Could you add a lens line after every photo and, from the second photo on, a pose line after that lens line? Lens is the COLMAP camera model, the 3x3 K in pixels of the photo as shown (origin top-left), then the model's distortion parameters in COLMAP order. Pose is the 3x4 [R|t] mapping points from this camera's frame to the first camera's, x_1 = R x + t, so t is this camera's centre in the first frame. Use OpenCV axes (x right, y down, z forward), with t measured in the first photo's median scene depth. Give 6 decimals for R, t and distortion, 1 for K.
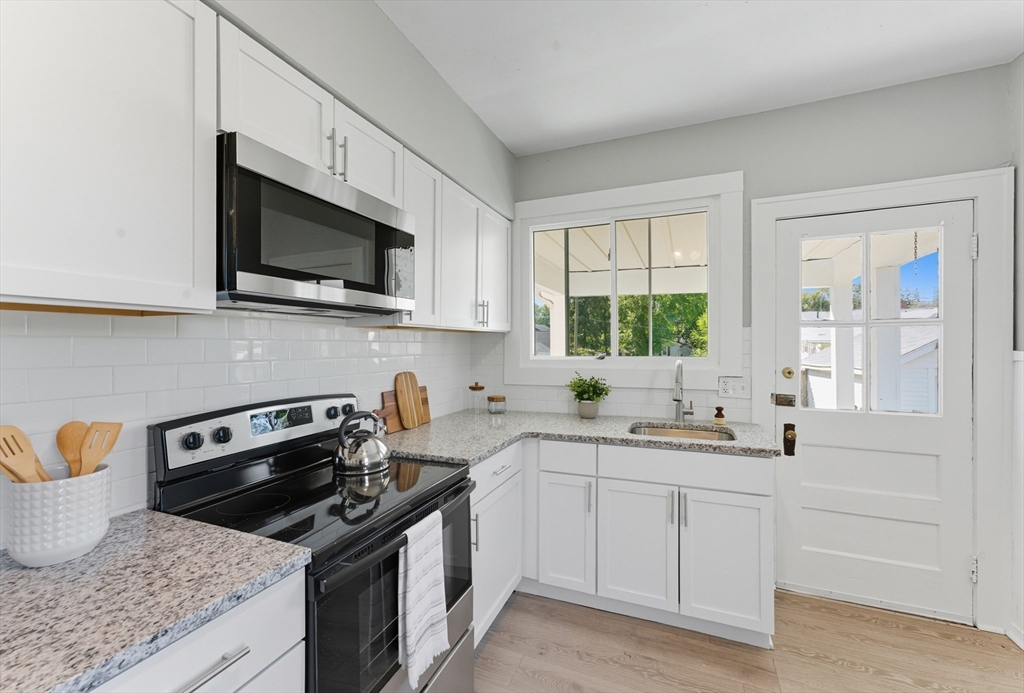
lens RADIAL K [[411.1, 0, 515.7], [0, 411.1, 344.4], [0, 0, 1]] dist [-0.000841, -0.000155]
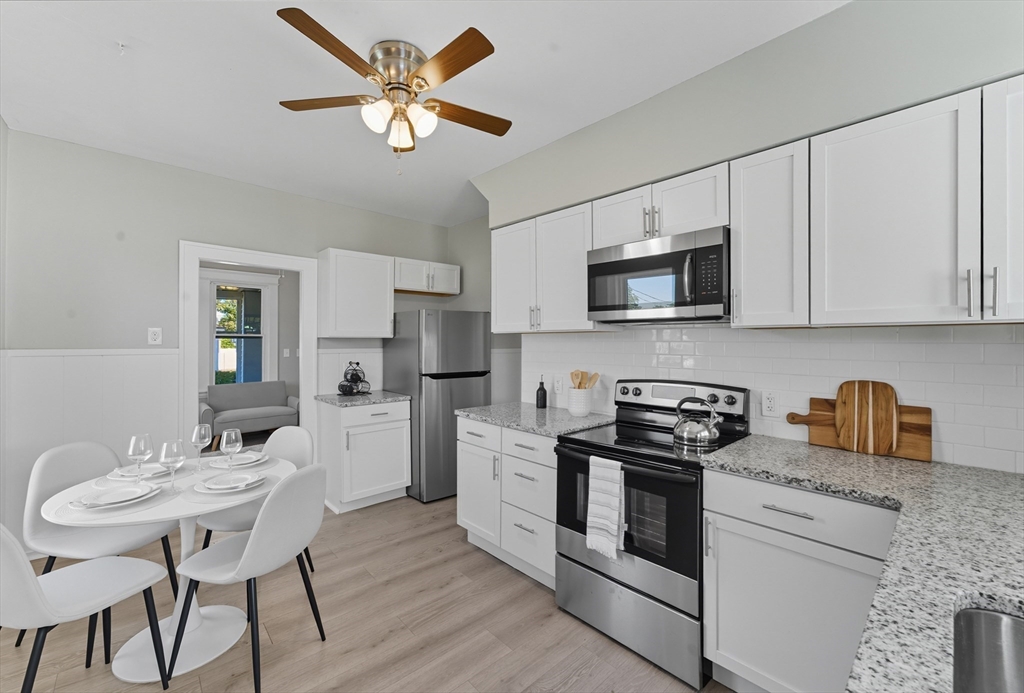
lens RADIAL K [[411.1, 0, 515.7], [0, 411.1, 344.4], [0, 0, 1]] dist [-0.000841, -0.000155]
pose [[-0.395600, 0.004768, -0.918411, 0.793579], [0.003717, 0.999987, 0.003590, -0.006733], [0.918416, -0.001994, -0.395612, 0.772218]]
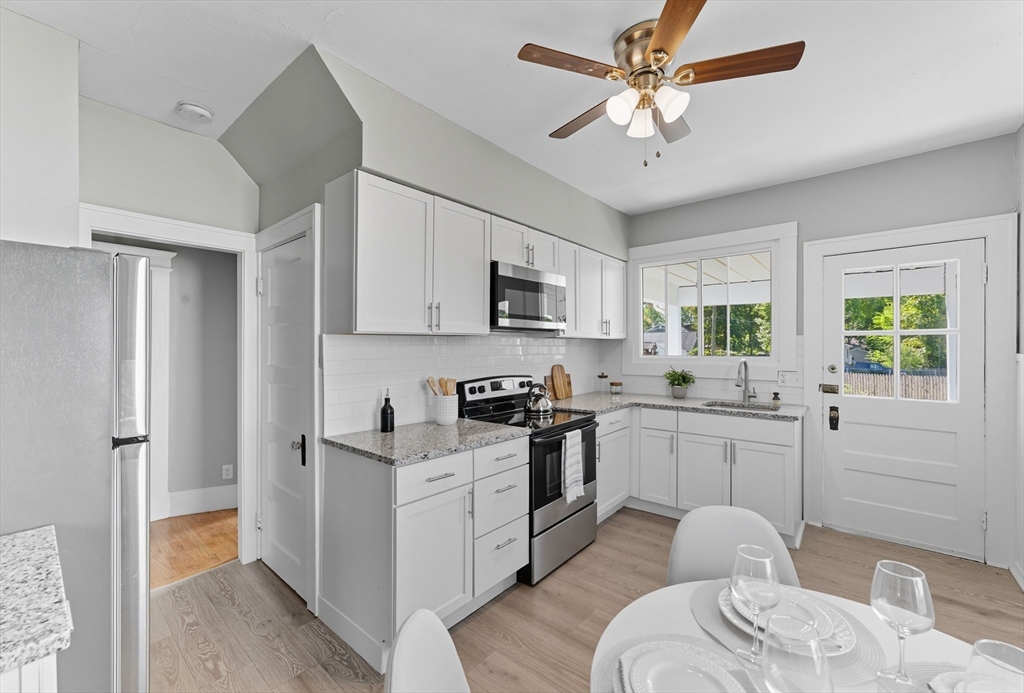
lens RADIAL K [[405.1, 0, 535.4], [0, 405.1, 353.1], [0, 0, 1]] dist [-0.000149, 0.000071]
pose [[0.961357, 0.006099, -0.275239, 0.099562], [-0.000989, 0.999825, 0.018701, -0.008416], [0.275304, -0.017706, 0.961194, -0.640200]]
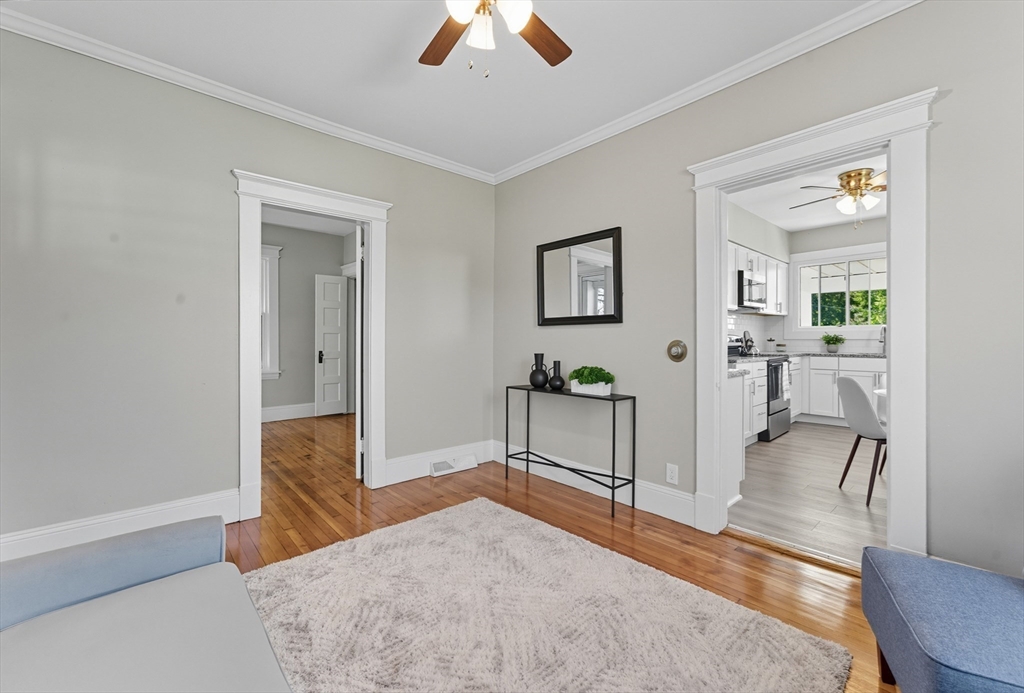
lens RADIAL K [[411.1, 0, 515.7], [0, 411.1, 344.4], [0, 0, 1]] dist [-0.000841, -0.000155]
pose [[0.900654, -0.000008, -0.434537, -0.494787], [0.007105, 0.999867, 0.014707, 0.111401], [0.434478, -0.016333, 0.900534, -2.148682]]
